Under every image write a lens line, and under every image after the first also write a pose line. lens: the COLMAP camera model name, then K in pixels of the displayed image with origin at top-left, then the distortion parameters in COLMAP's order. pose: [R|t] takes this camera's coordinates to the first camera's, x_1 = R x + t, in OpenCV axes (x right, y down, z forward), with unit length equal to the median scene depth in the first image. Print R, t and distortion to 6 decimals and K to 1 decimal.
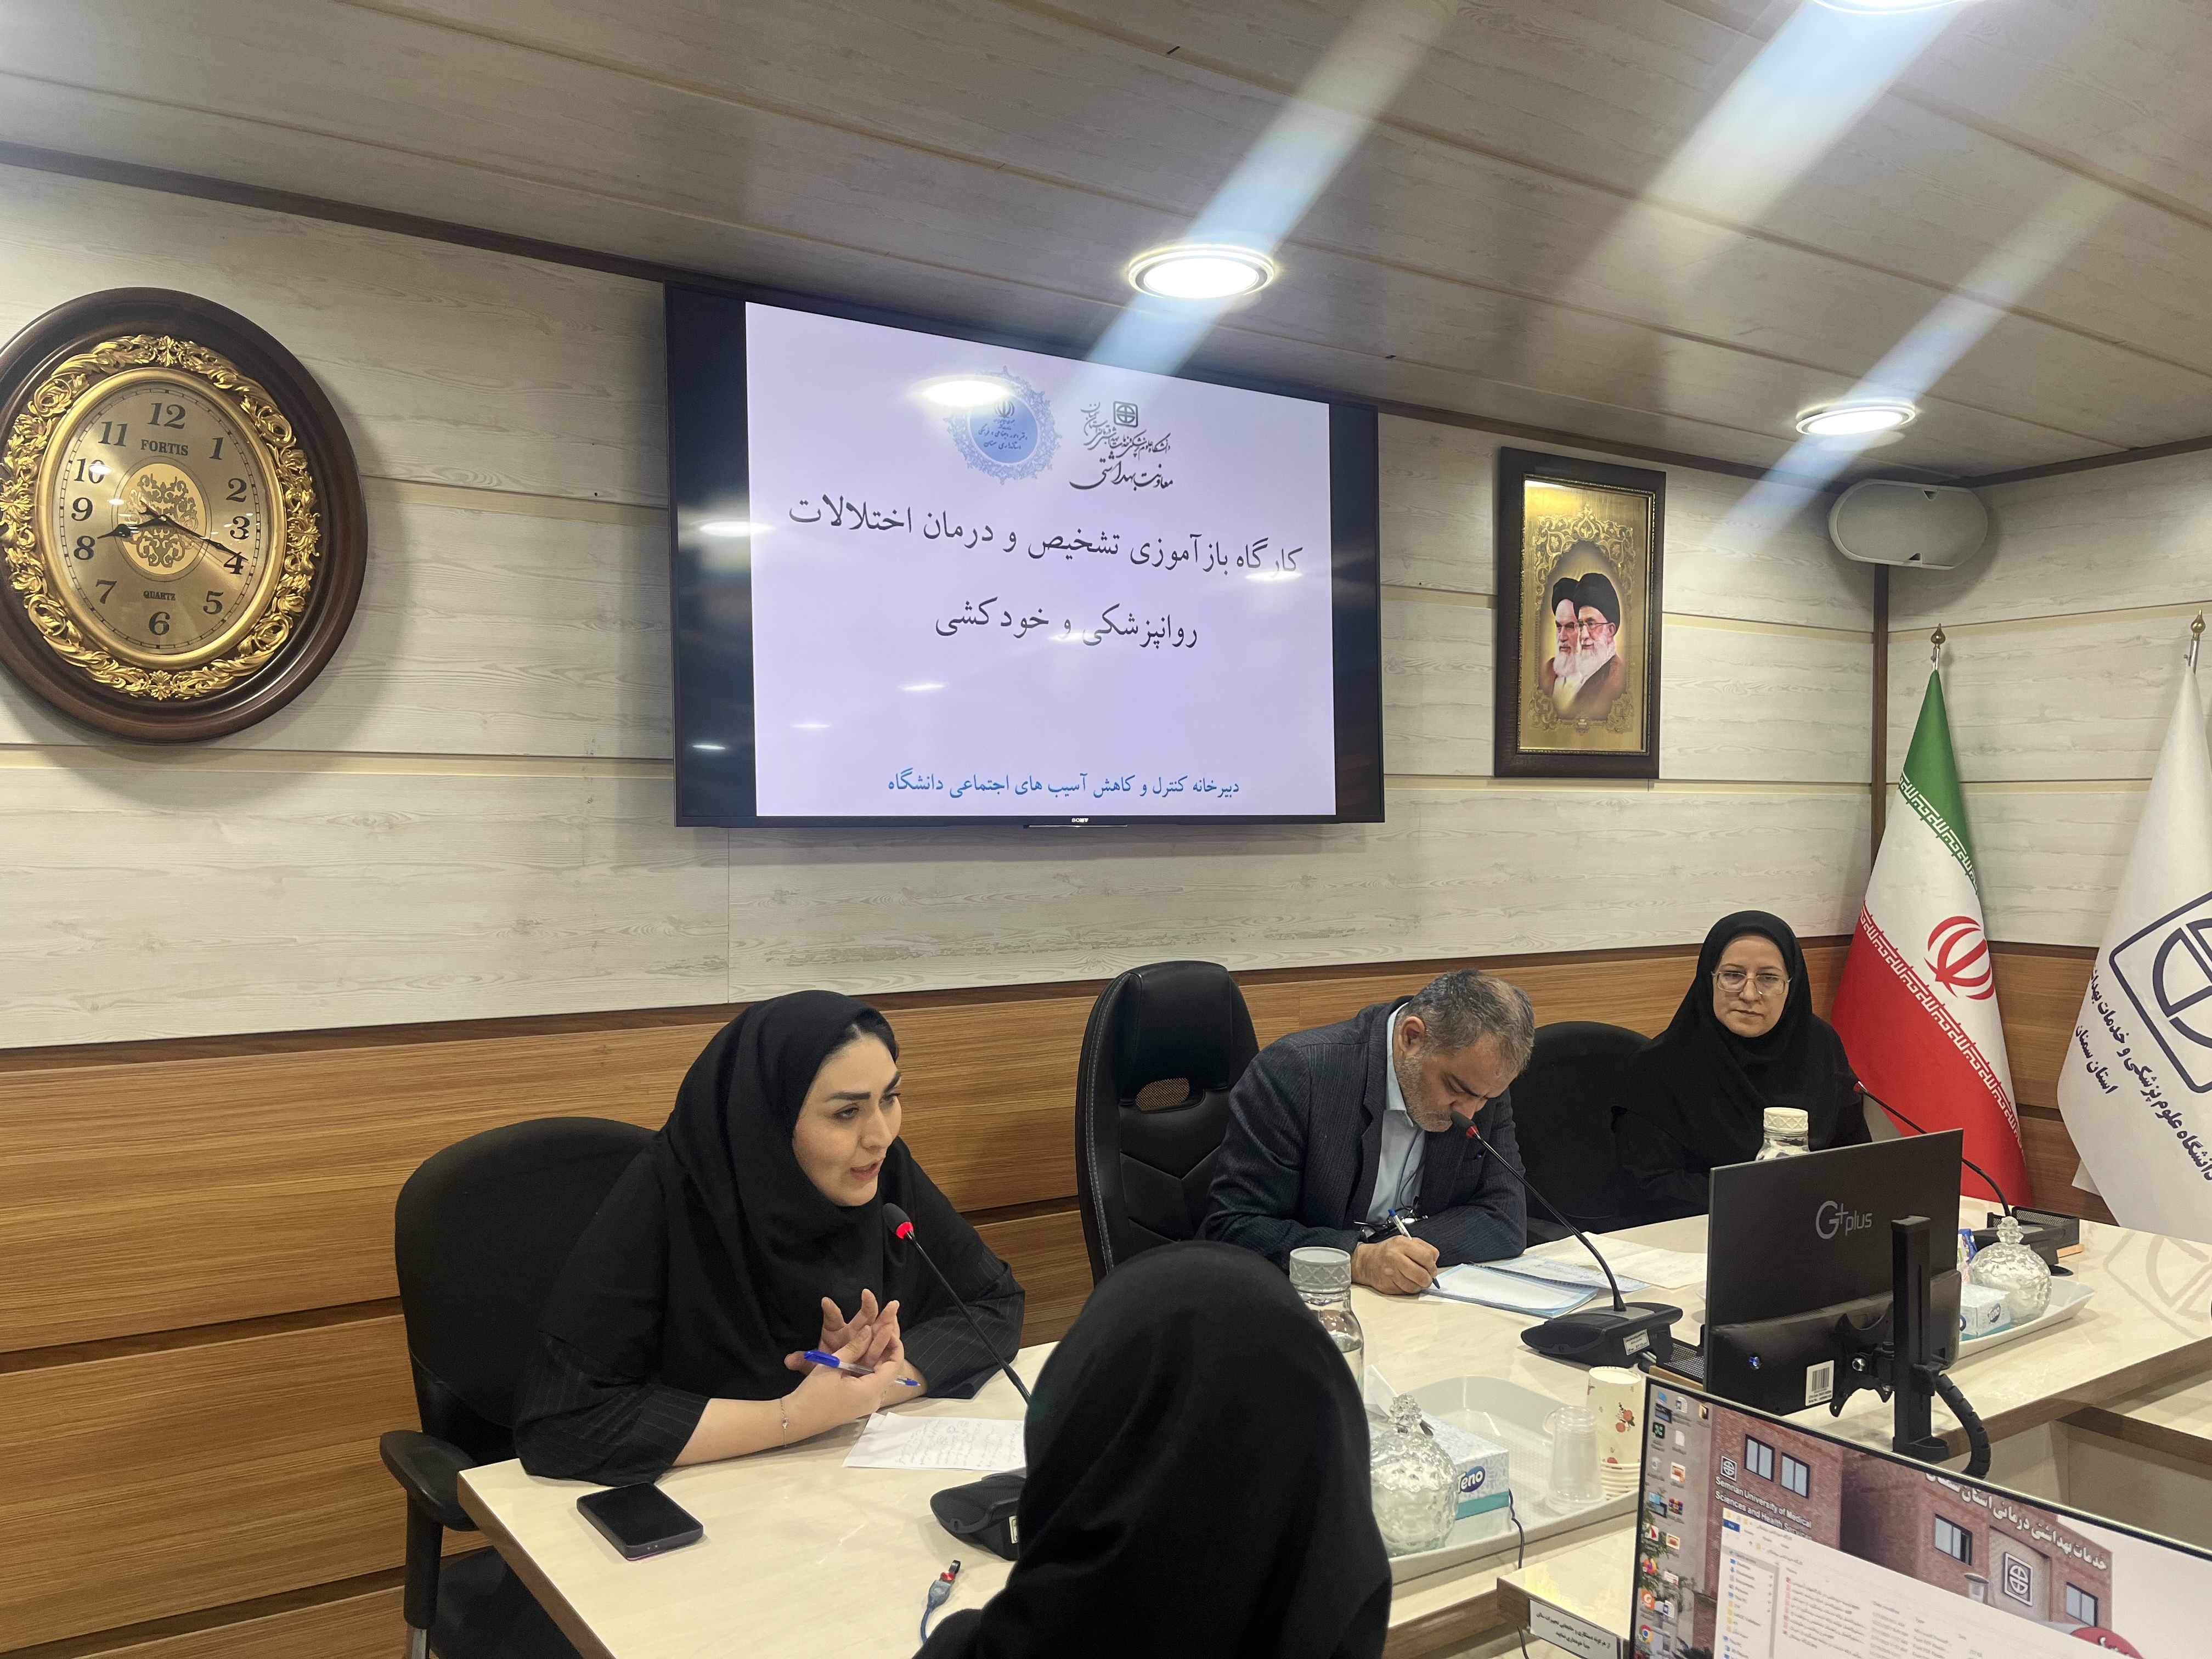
lens RADIAL K [[1683.5, 0, 1090.0], [0, 1683.5, 832.6], [0, 0, 1]] dist [0.044416, -0.010057]
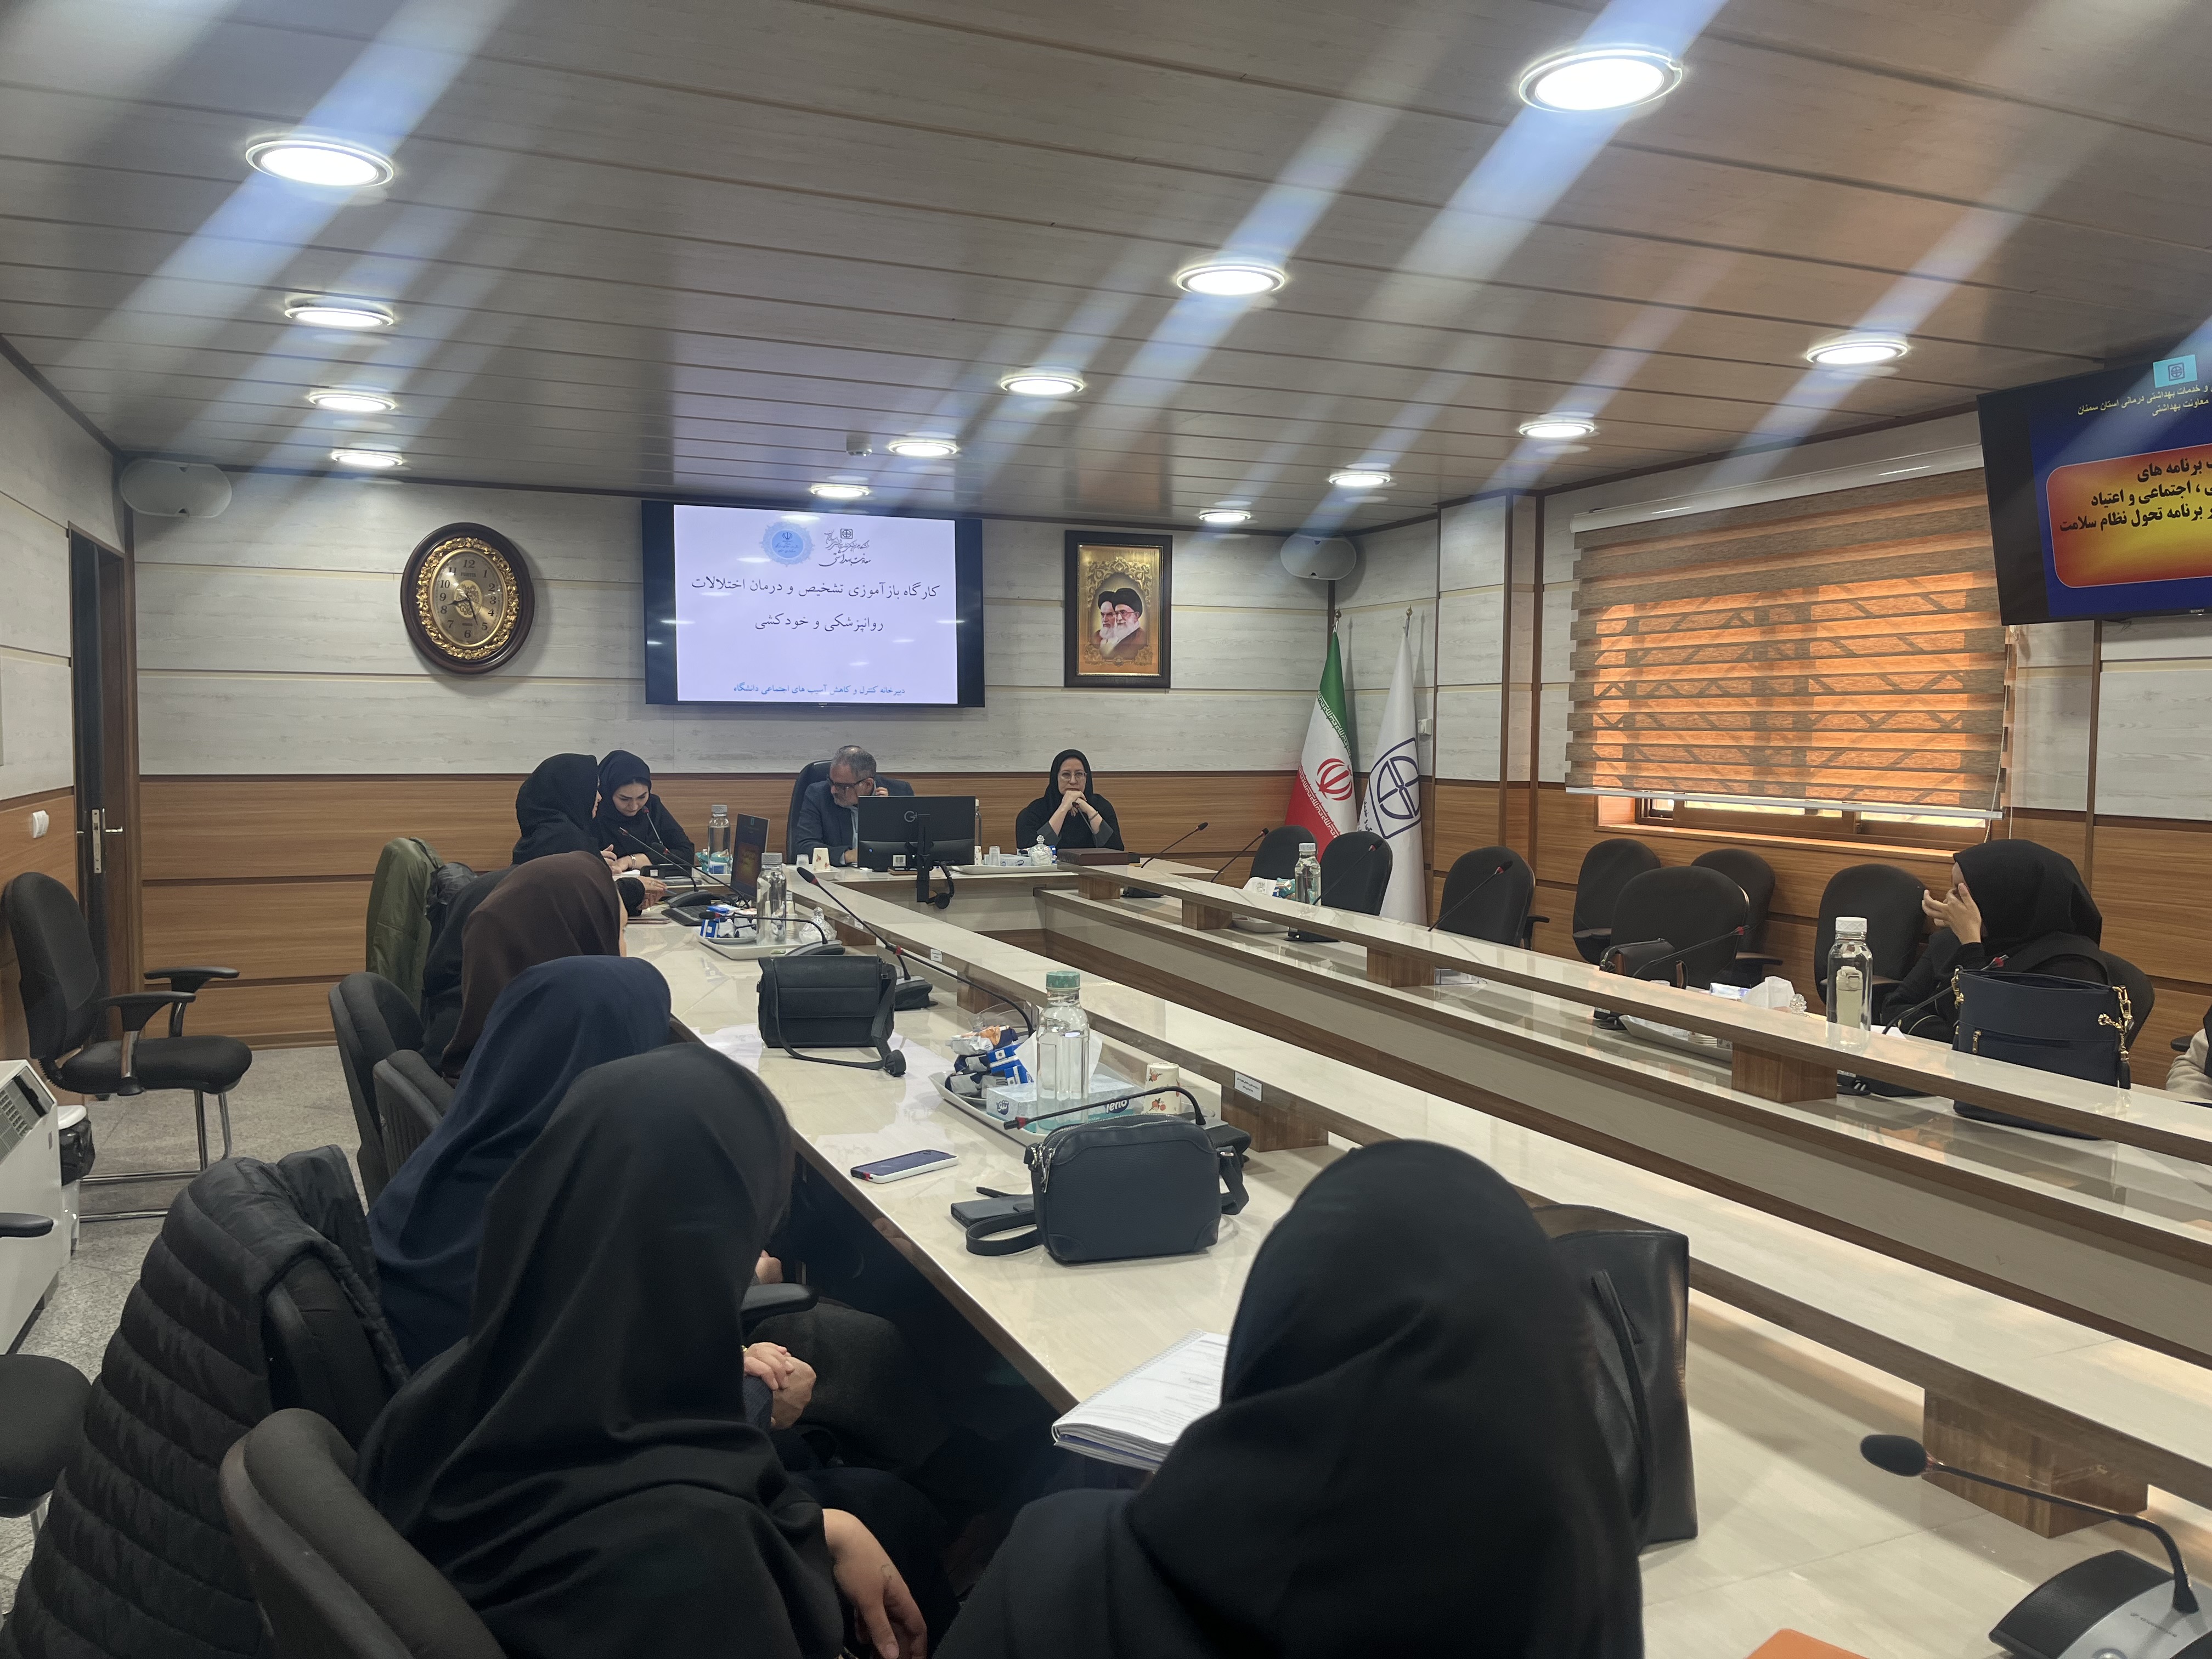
lens RADIAL K [[1683.5, 0, 1120.8], [0, 1683.5, 825.5], [0, 0, 1]] dist [0.044416, -0.010057]
pose [[0.987608, 0.012540, -0.156437, 0.700229], [-0.005479, 0.998950, 0.045484, 0.047698], [0.156843, -0.044063, 0.986640, -1.173318]]
